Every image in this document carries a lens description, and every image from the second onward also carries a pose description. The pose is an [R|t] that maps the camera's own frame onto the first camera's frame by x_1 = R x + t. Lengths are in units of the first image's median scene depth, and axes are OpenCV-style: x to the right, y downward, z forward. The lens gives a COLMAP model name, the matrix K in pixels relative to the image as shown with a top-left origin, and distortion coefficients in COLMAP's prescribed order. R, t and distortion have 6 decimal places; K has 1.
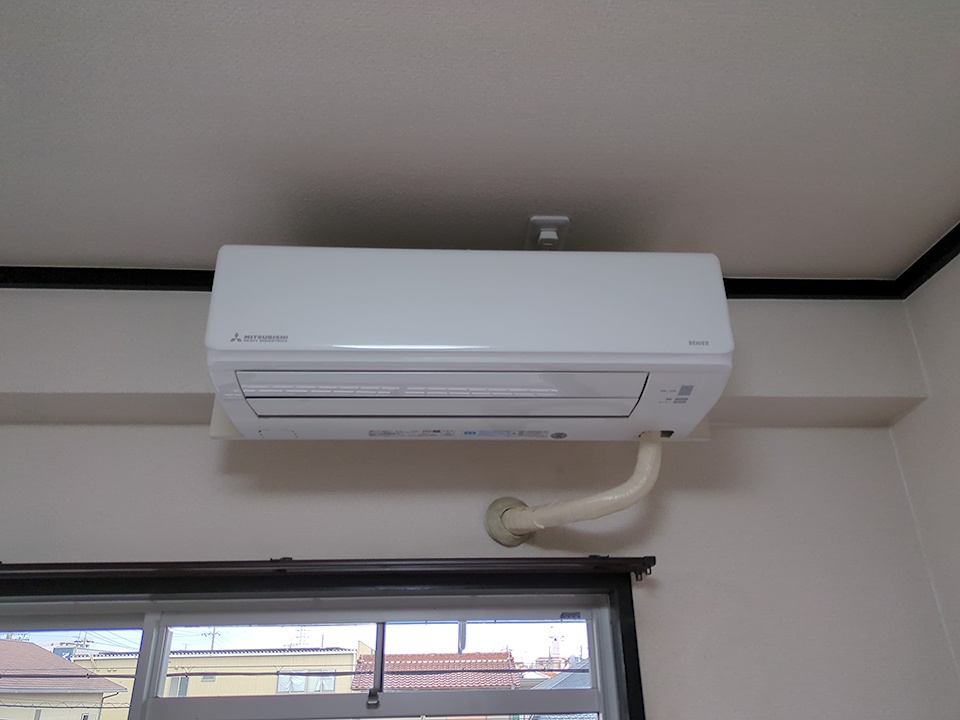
lens RADIAL K [[697.8, 0, 480.5], [0, 697.8, 360.7], [0, 0, 1]] dist [0.004840, 0.004576]
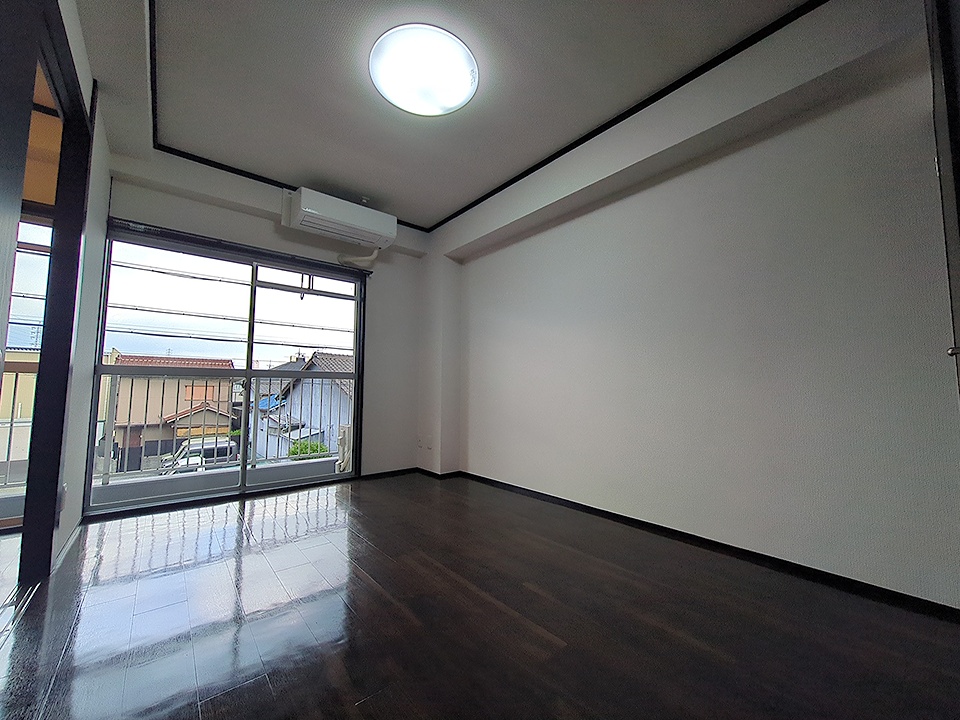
lens RADIAL K [[380.3, 0, 483.3], [0, 380.3, 358.5], [0, 0, 1]] dist [0.002644, 0.000418]
pose [[0.802045, 0.074493, 0.592600, -0.677983], [-0.275483, 0.926486, 0.256383, -0.068419], [-0.529937, -0.368882, 0.763605, -1.724792]]
